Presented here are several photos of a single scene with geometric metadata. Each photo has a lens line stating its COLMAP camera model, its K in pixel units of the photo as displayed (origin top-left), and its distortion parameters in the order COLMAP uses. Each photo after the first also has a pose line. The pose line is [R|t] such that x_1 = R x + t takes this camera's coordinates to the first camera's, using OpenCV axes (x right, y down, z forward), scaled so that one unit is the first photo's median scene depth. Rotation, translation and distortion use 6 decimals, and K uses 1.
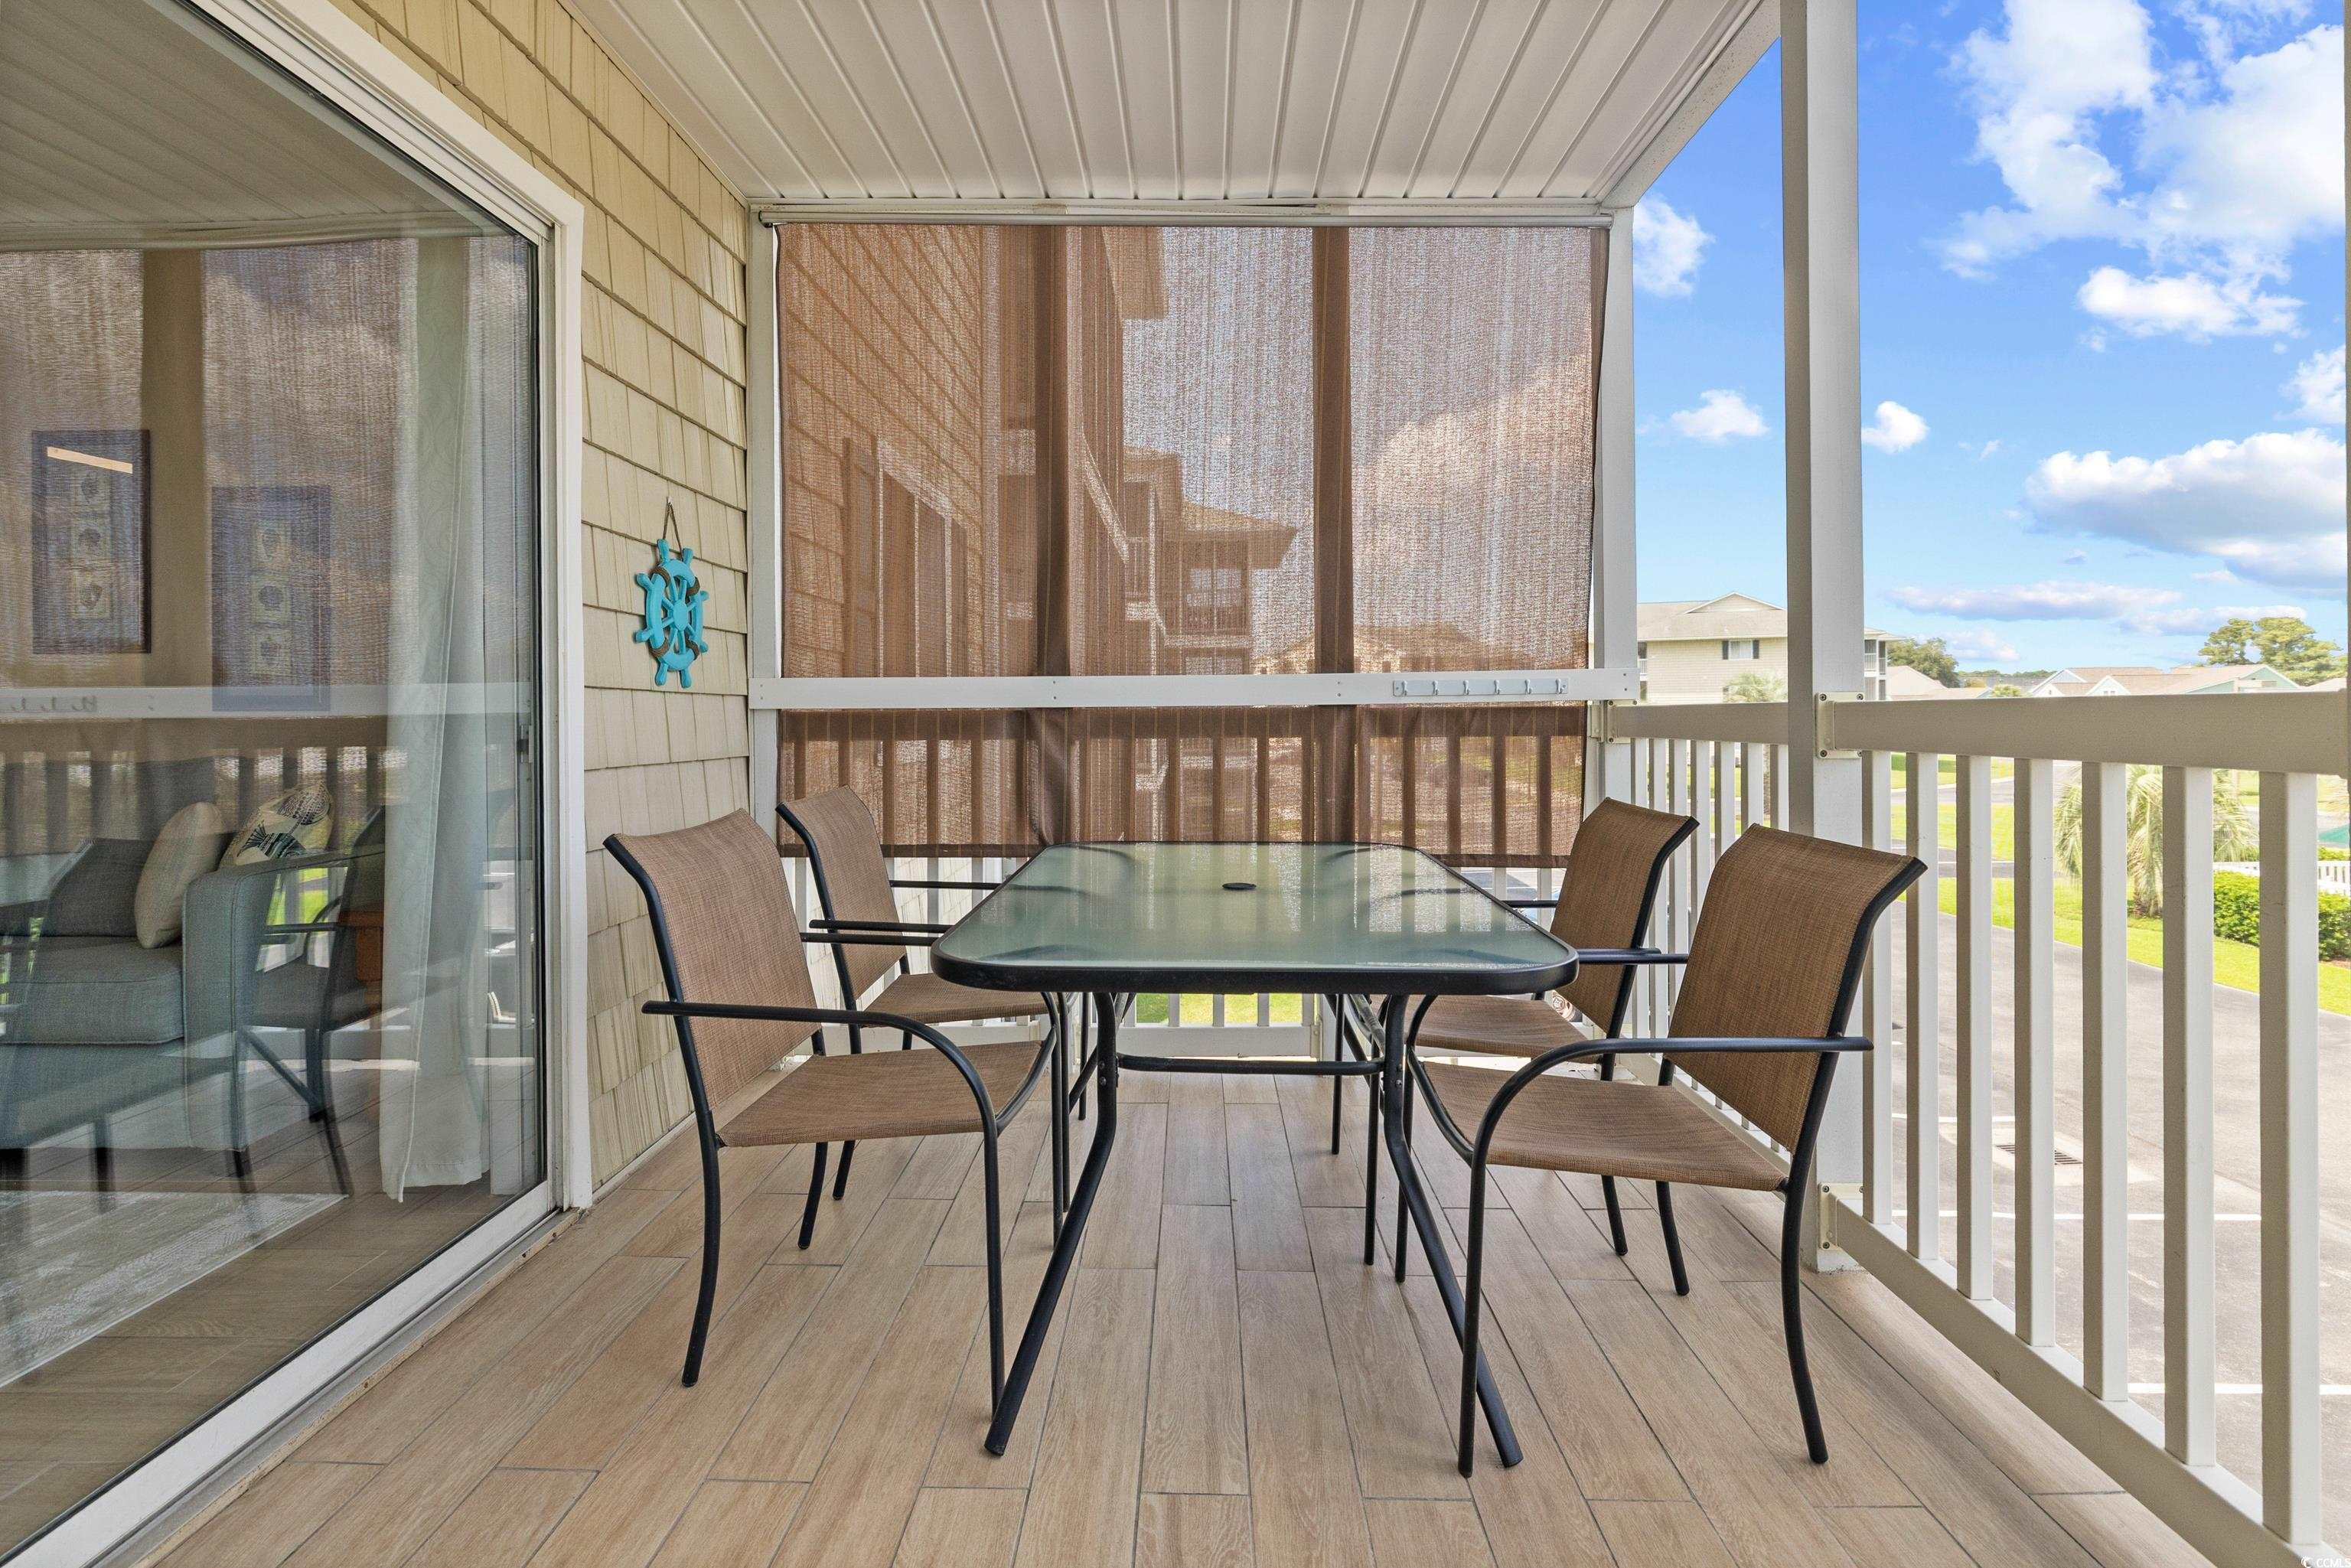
lens RADIAL K [[1138.8, 0, 1171.1], [0, 1138.8, 711.9], [0, 0, 1]] dist [-0.000106, -0.000291]
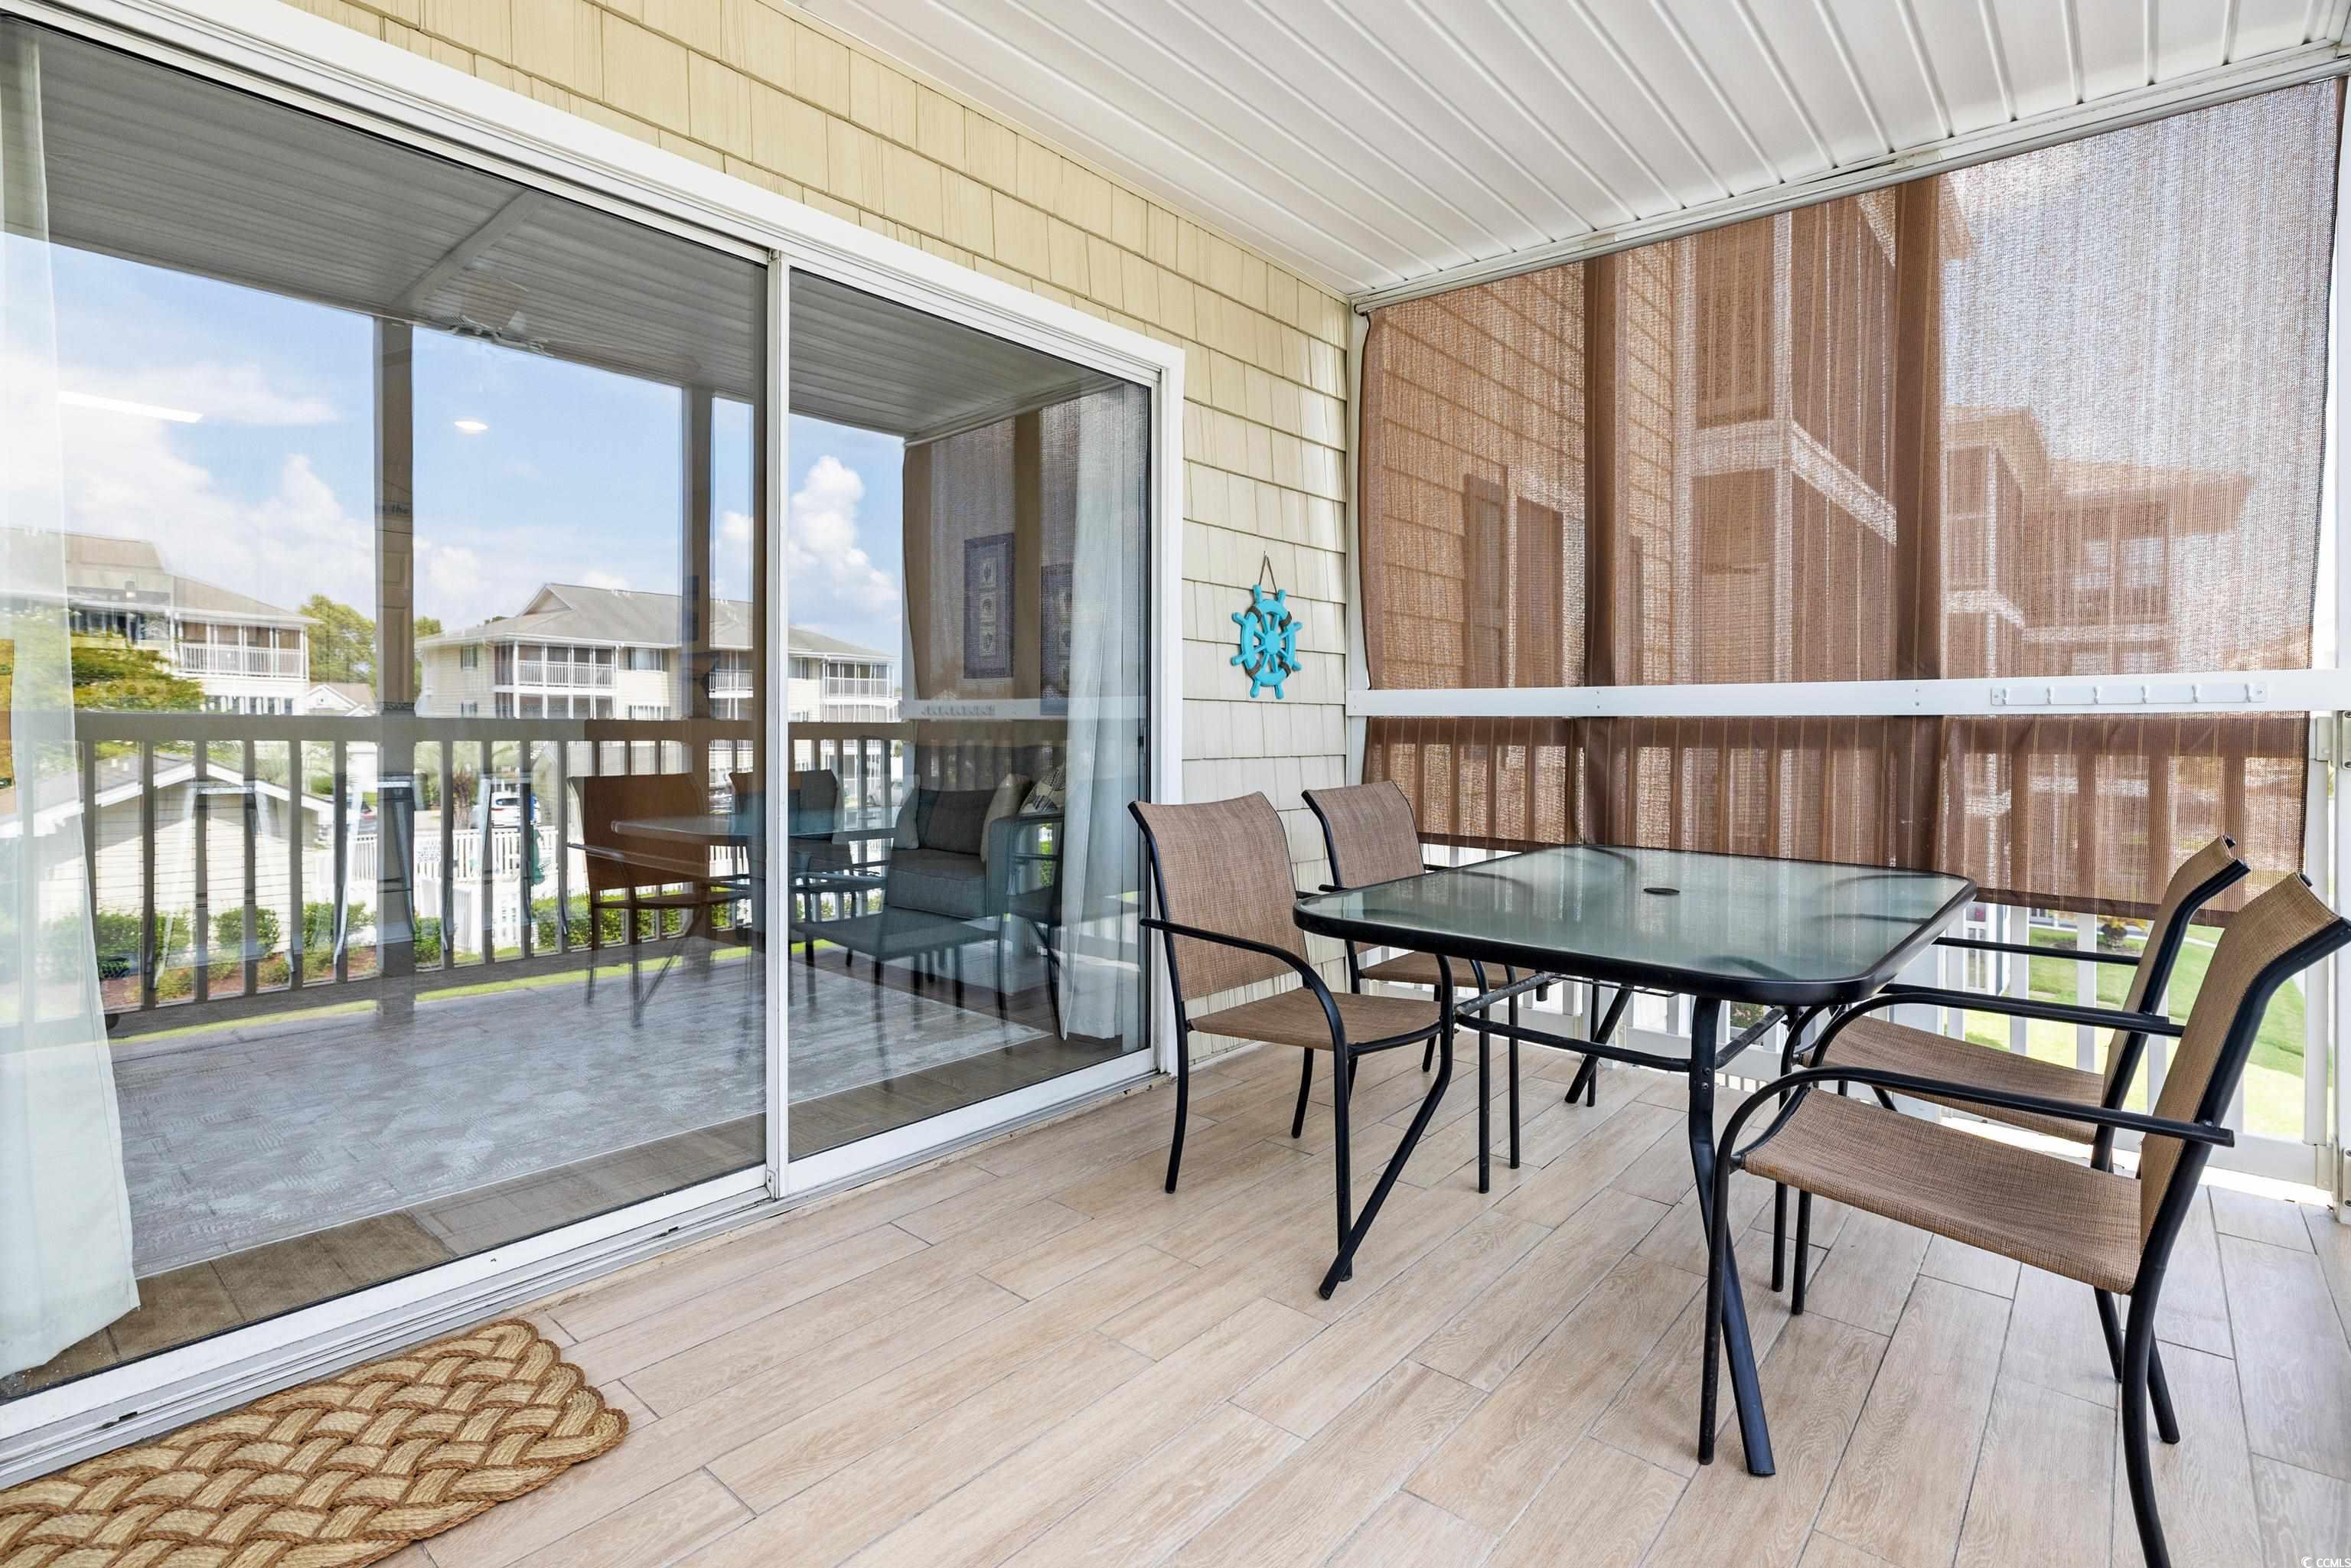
lens RADIAL K [[1126.6, 0, 1188.8], [0, 1126.6, 719.6], [0, 0, 1]] dist [-0.000305, 0.000042]
pose [[0.779479, 0.008354, -0.626373, 0.283254], [-0.007539, 0.999964, 0.003955, -0.002107], [0.626383, 0.001639, 0.779514, -0.048293]]
